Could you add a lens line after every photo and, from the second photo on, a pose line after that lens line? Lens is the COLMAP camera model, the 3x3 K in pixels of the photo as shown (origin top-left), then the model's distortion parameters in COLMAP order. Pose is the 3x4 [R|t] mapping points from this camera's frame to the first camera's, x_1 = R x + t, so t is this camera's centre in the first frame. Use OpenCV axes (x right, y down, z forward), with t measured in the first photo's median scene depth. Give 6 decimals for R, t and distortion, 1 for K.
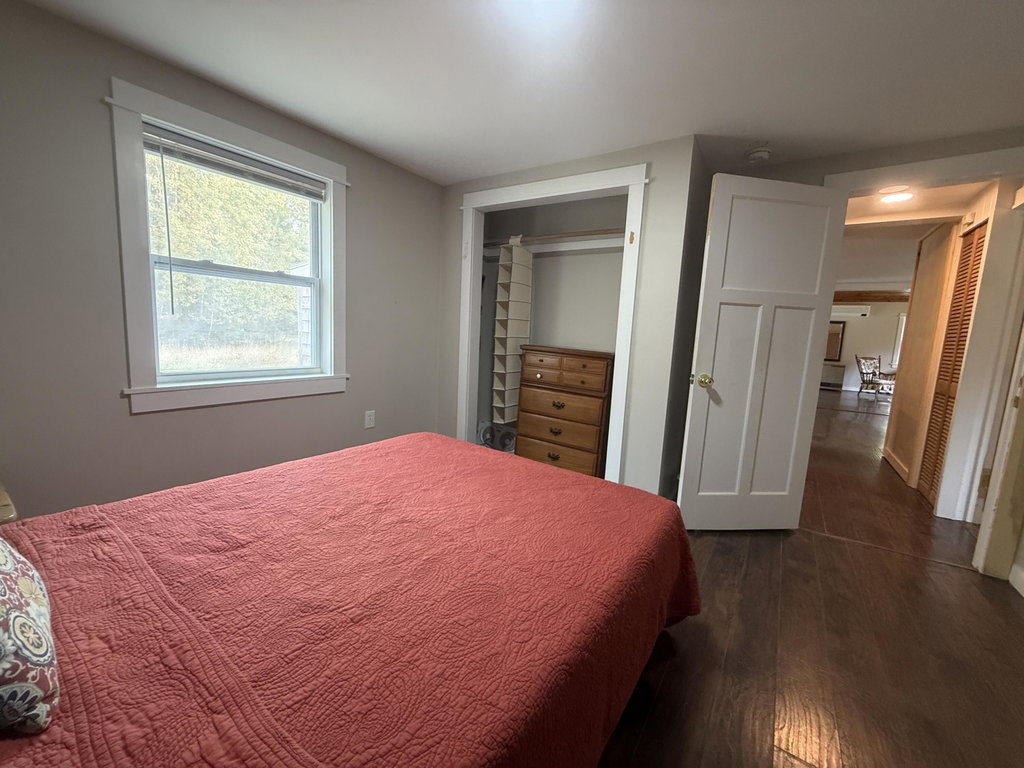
lens RADIAL K [[405.9, 0, 511.5], [0, 405.9, 380.2], [0, 0, 1]] dist [-0.000820, 0.000506]
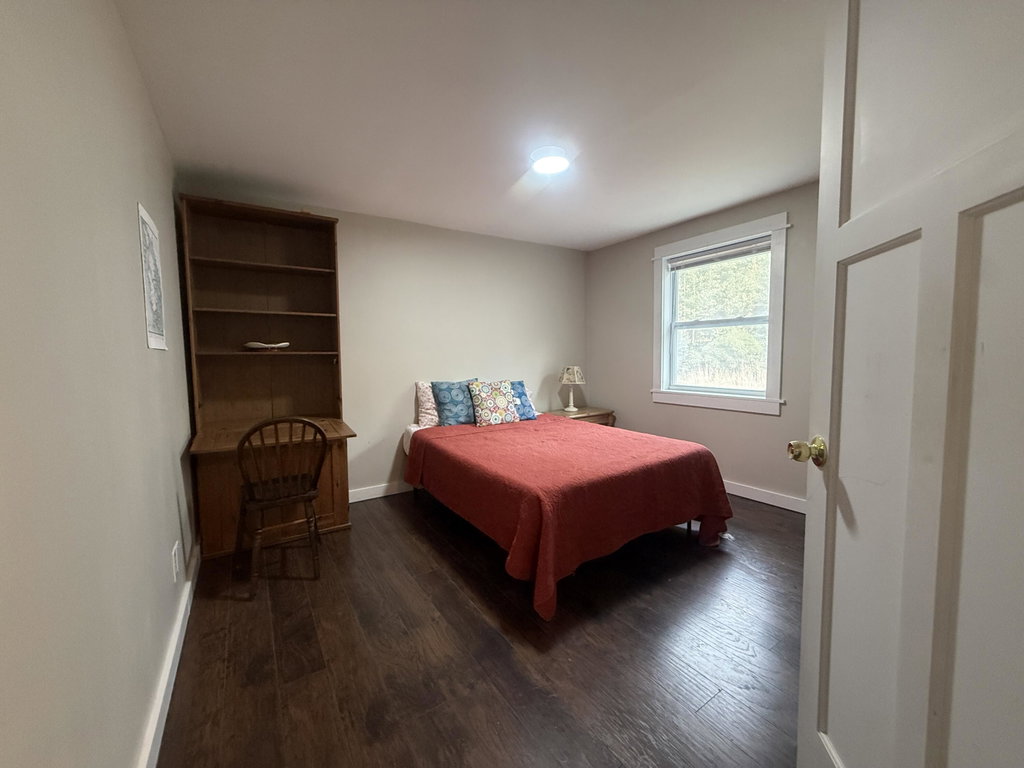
lens RADIAL K [[405.9, 0, 513.9], [0, 405.9, 383.9], [0, 0, 1]] dist [-0.000820, 0.000506]
pose [[-0.376497, 0.013838, -0.926315, 1.158721], [-0.133924, 0.988573, 0.069201, -0.052359], [0.916687, 0.150110, -0.370341, 1.030472]]
